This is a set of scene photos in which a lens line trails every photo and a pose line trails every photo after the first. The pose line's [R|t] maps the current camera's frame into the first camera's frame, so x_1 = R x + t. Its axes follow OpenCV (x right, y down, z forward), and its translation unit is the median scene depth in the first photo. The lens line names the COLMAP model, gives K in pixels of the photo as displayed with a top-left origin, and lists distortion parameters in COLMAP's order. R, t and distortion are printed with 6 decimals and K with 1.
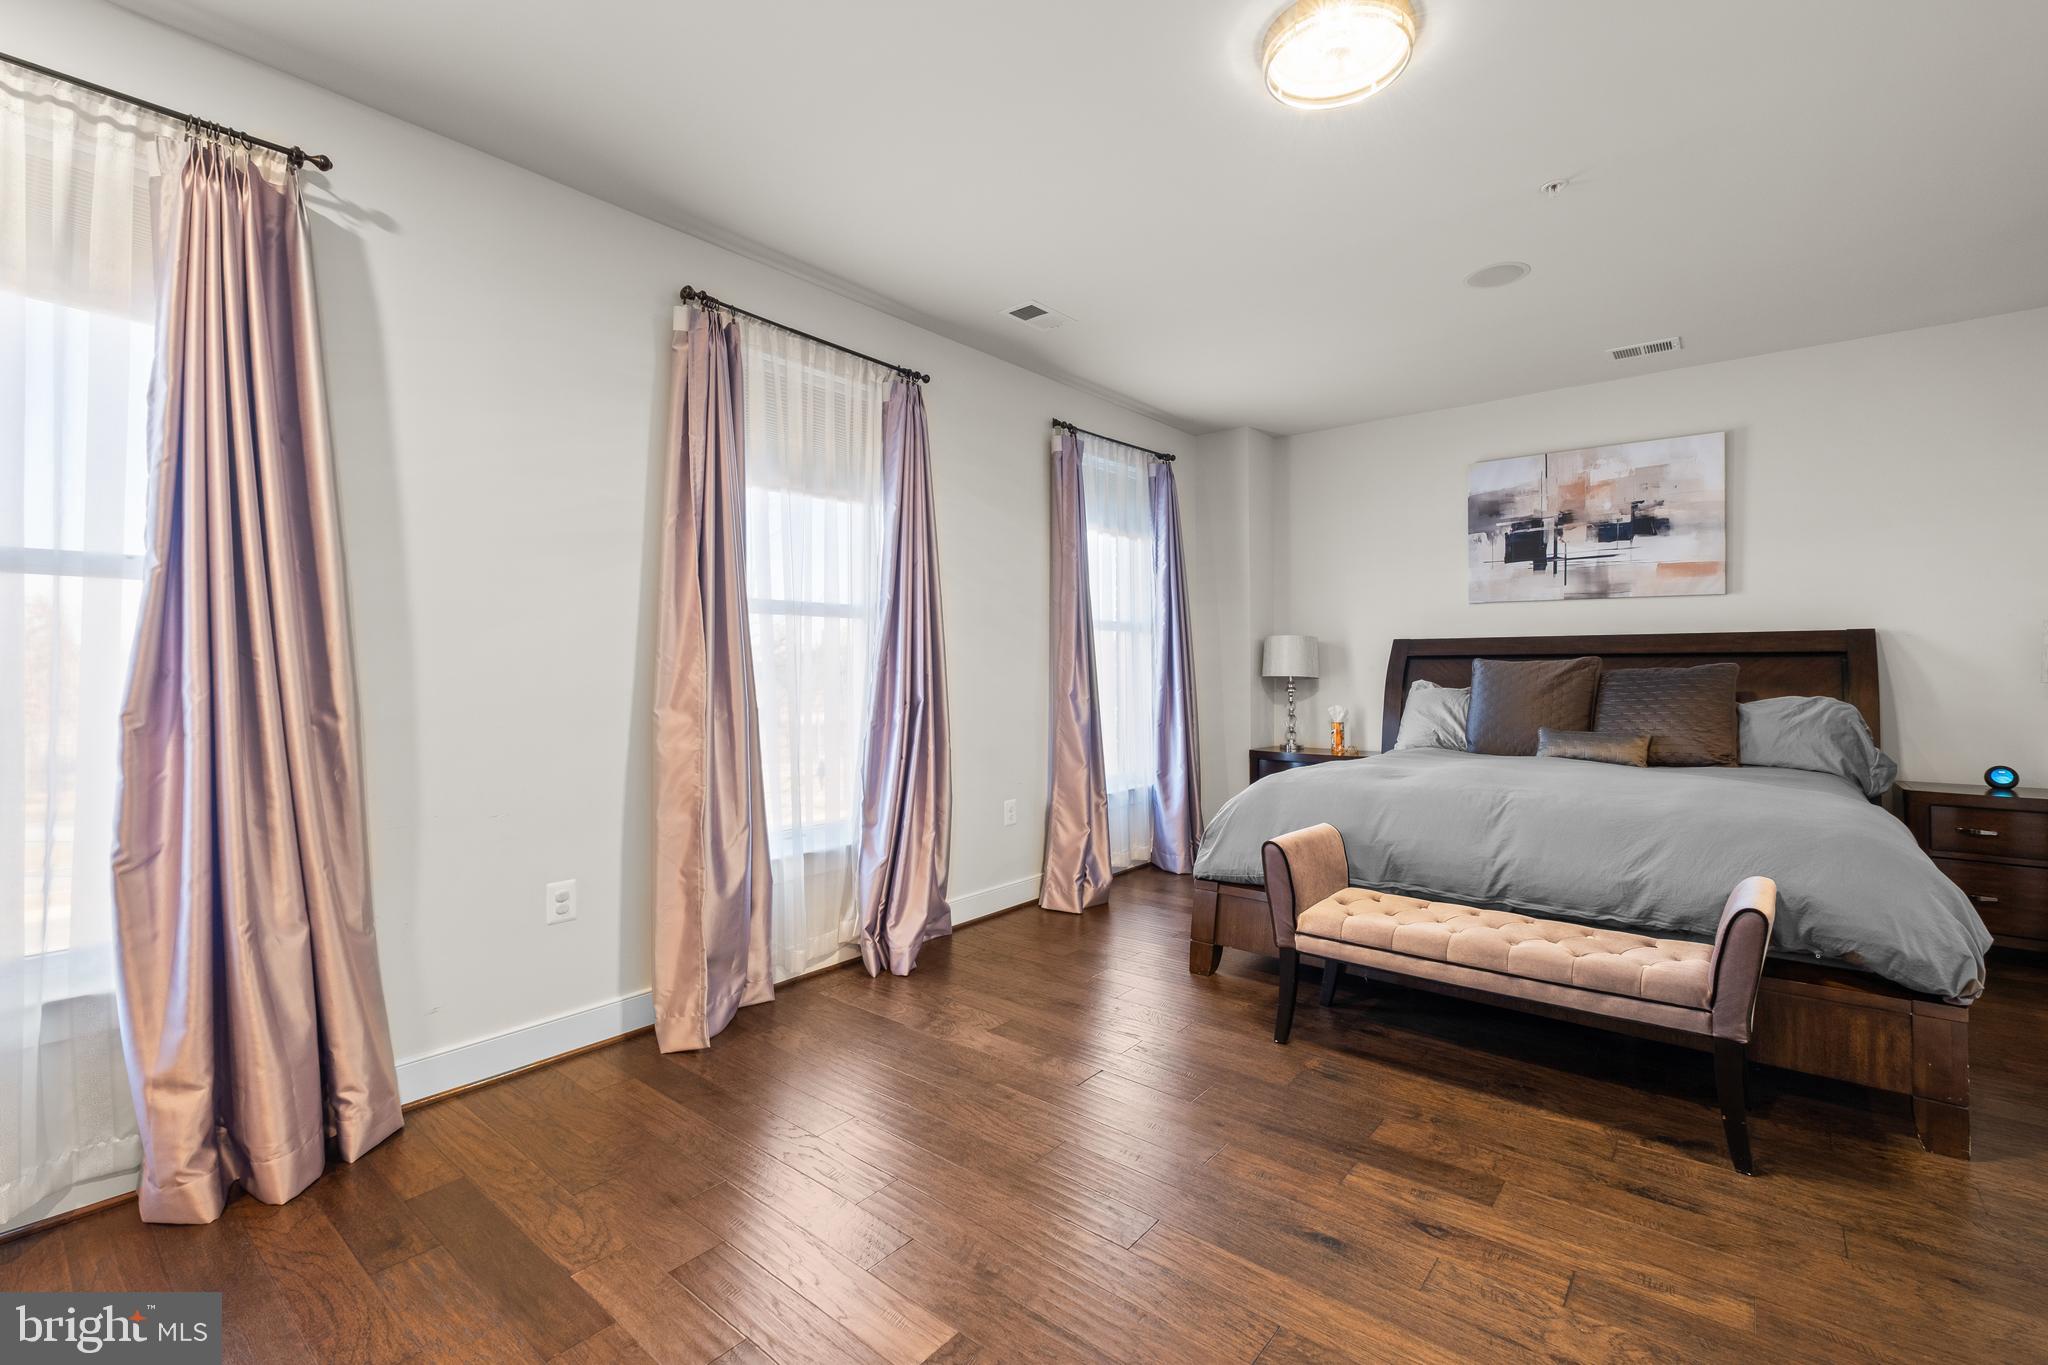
lens RADIAL K [[886.5, 0, 1032.9], [0, 886.5, 669.9], [0, 0, 1]] dist [-0.001420, -0.004522]
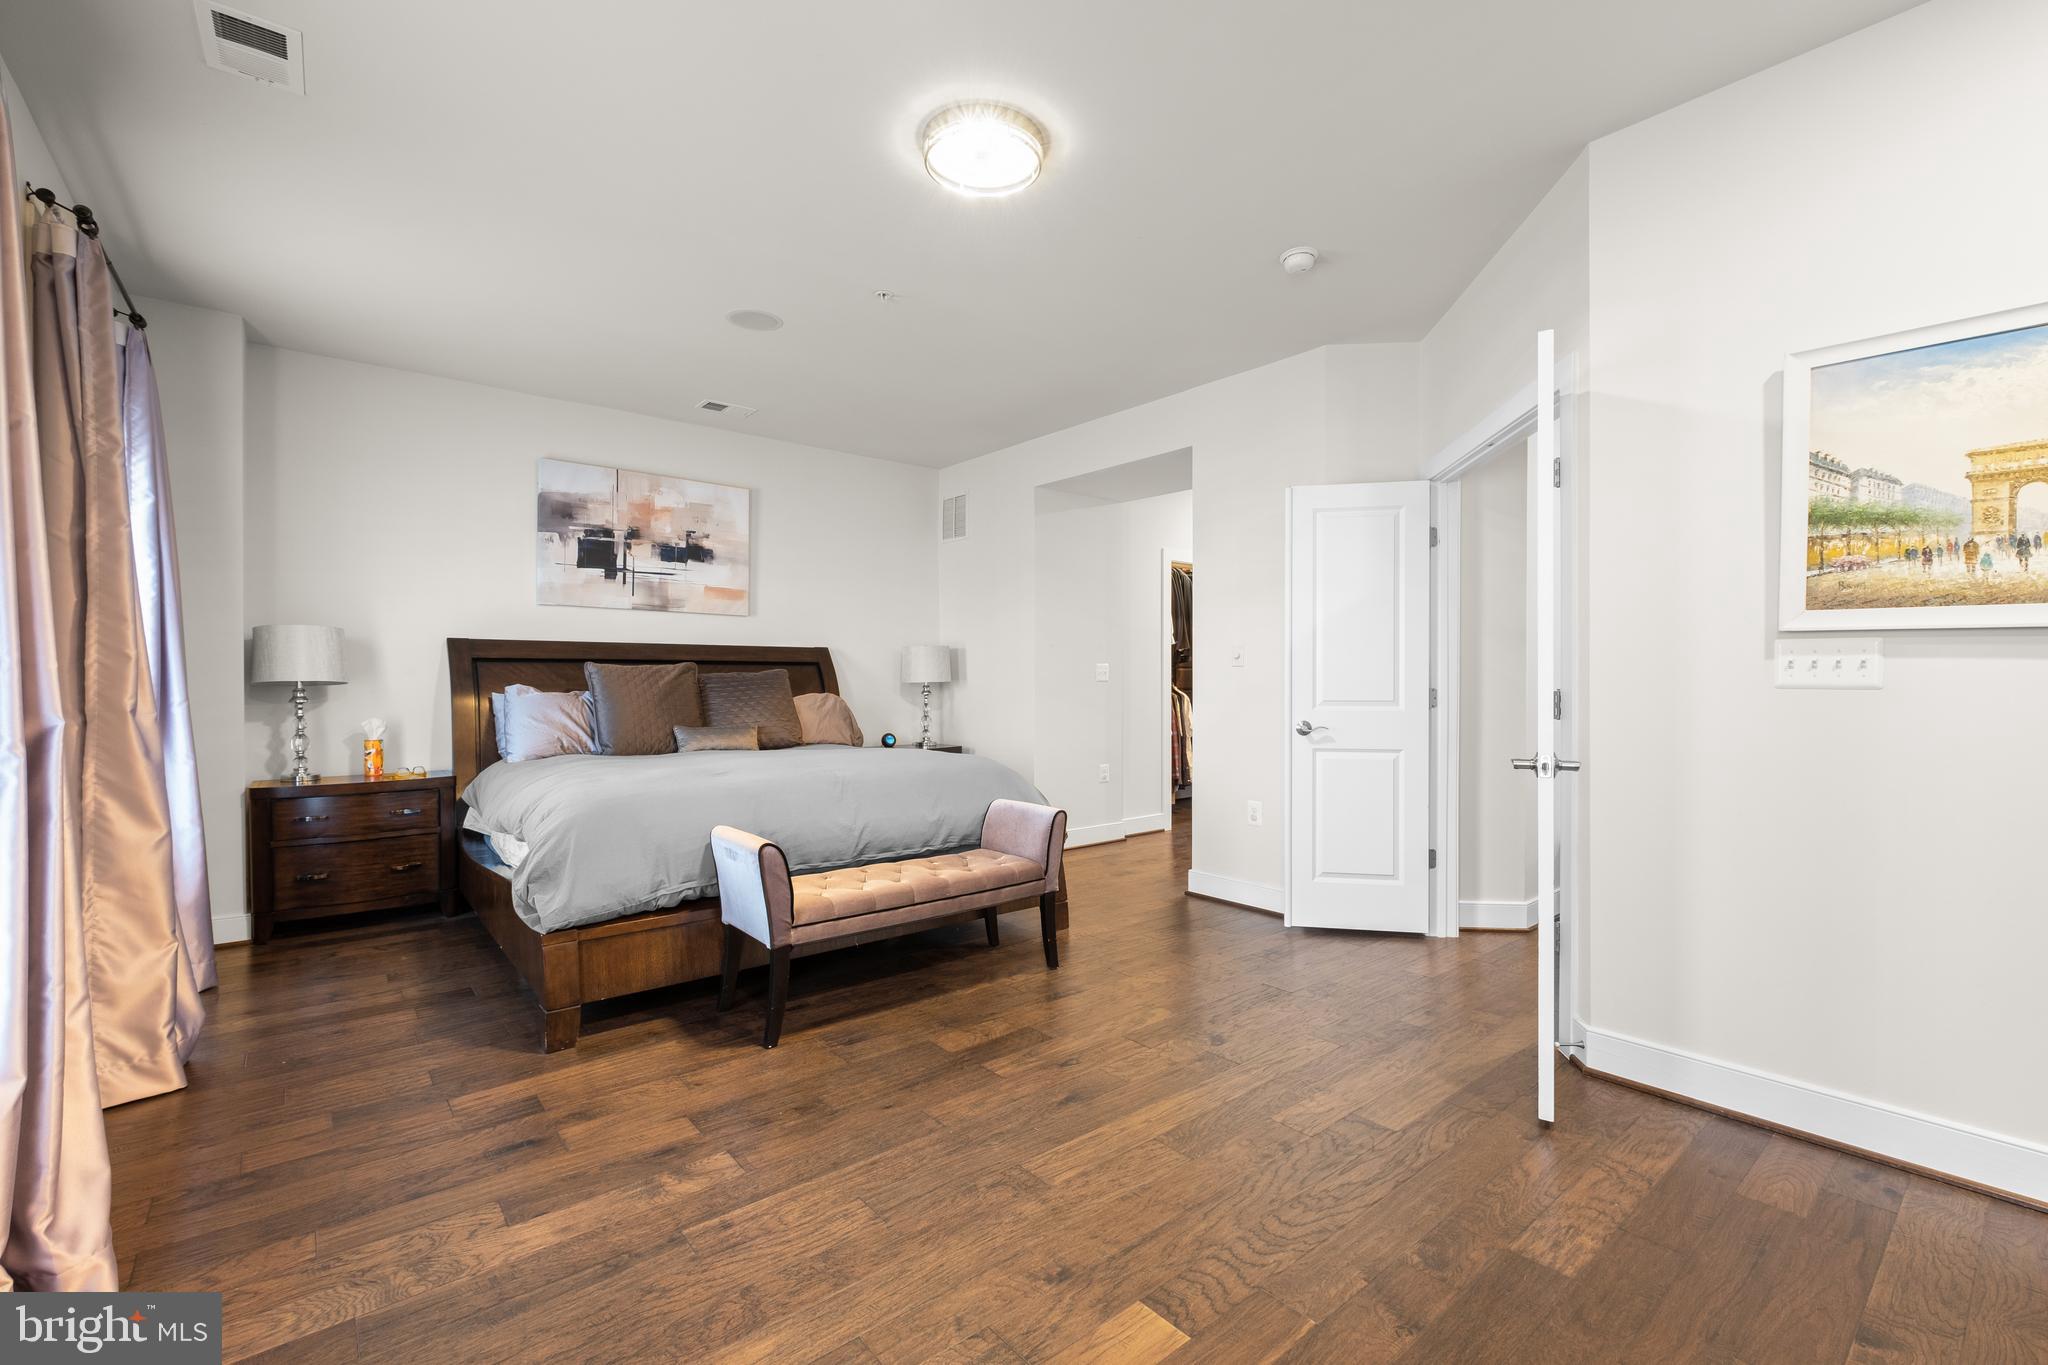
lens RADIAL K [[883.6, 0, 1052.4], [0, 883.6, 691.2], [0, 0, 1]] dist [0.000594, -0.004951]
pose [[0.175305, -0.010706, 0.984456, -0.450860], [0.001540, 0.999943, 0.010600, 0.011860], [-0.984513, -0.000342, 0.175312, 0.375476]]
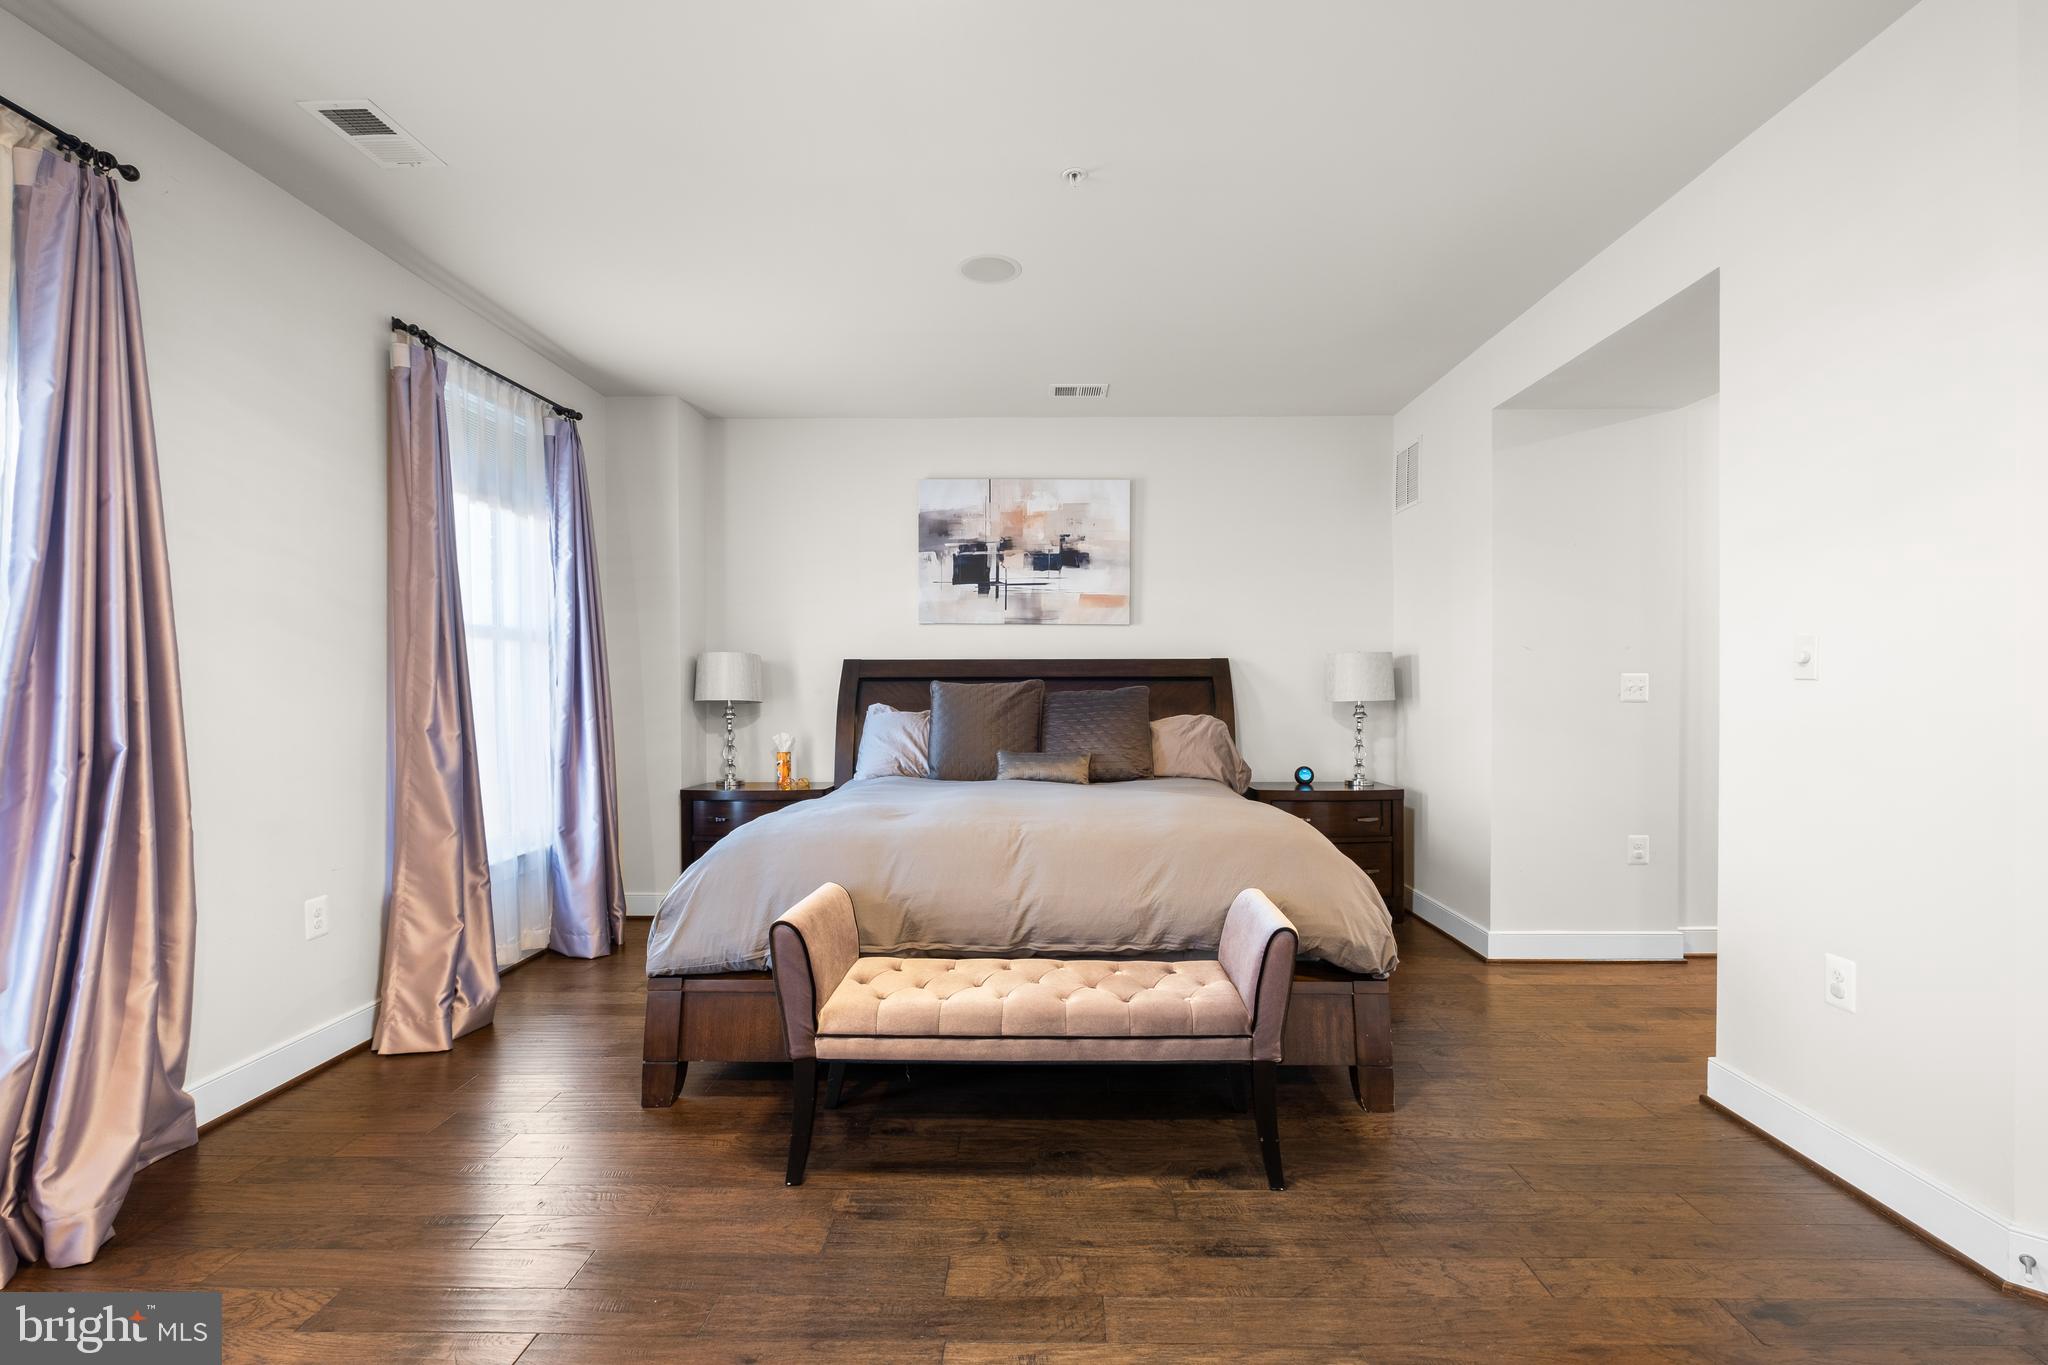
lens RADIAL K [[905.3, 0, 1039.3], [0, 905.3, 698.0], [0, 0, 1]] dist [0.002957, -0.004688]
pose [[0.781858, -0.005016, 0.623437, -0.027288], [0.001622, 0.999981, 0.006011, 0.000169], [-0.623455, -0.003689, 0.781851, 0.189899]]
